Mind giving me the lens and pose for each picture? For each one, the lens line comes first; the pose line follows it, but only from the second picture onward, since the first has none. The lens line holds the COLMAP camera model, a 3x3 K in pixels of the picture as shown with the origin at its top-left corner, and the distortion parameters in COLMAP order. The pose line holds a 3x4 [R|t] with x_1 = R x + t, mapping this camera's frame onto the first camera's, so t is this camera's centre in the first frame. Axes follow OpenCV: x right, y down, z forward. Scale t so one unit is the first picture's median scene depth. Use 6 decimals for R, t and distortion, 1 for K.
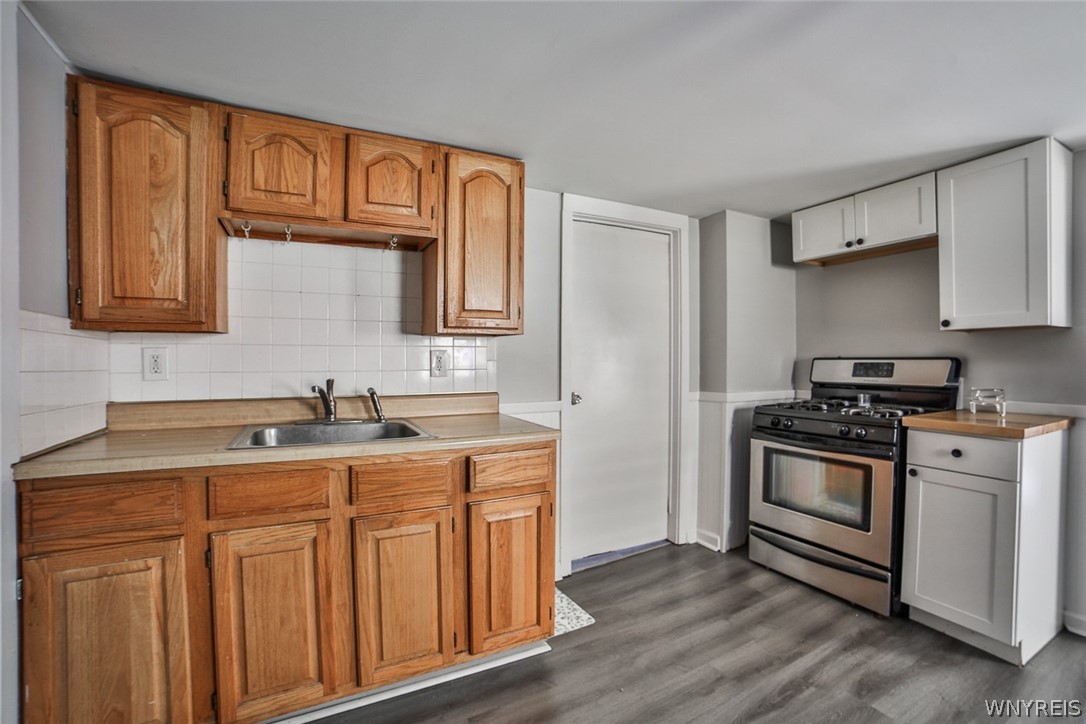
lens RADIAL K [[469.0, 0, 548.6], [0, 469.0, 362.3], [0, 0, 1]] dist [-0.104380, 0.034352]
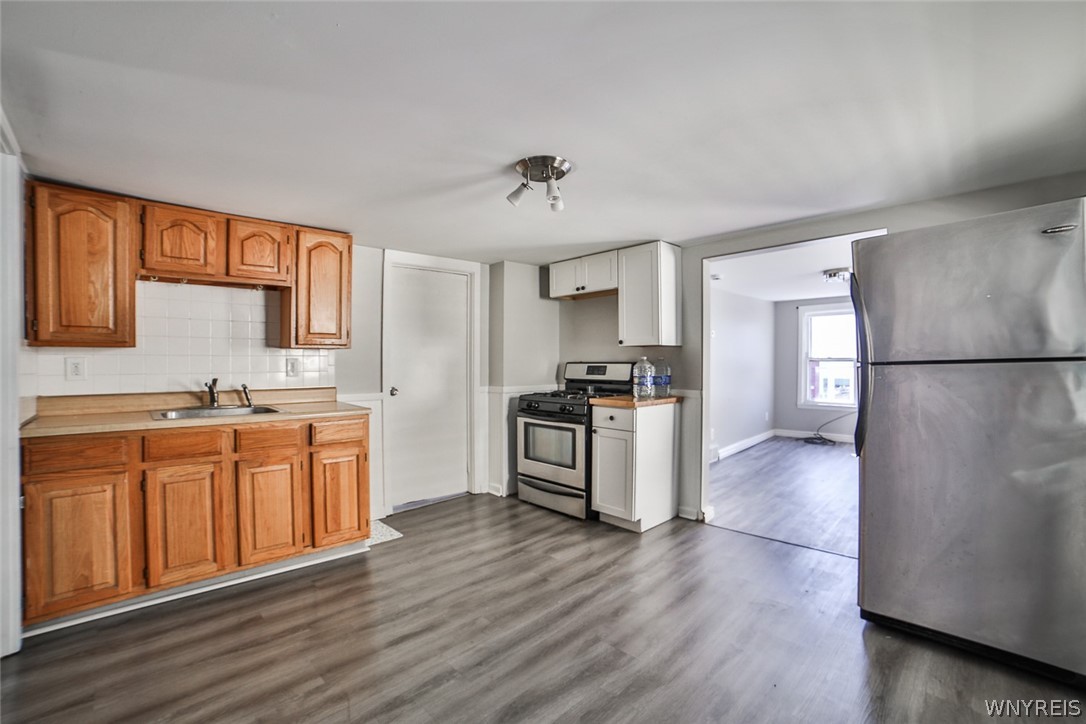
lens RADIAL K [[478.8, 0, 551.1], [0, 478.8, 362.8], [0, 0, 1]] dist [-0.102862, 0.038347]
pose [[0.963604, -0.002084, 0.267326, 0.171521], [0.002653, 0.999995, -0.001764, -0.008336], [-0.267321, 0.002409, 0.963604, -0.685722]]
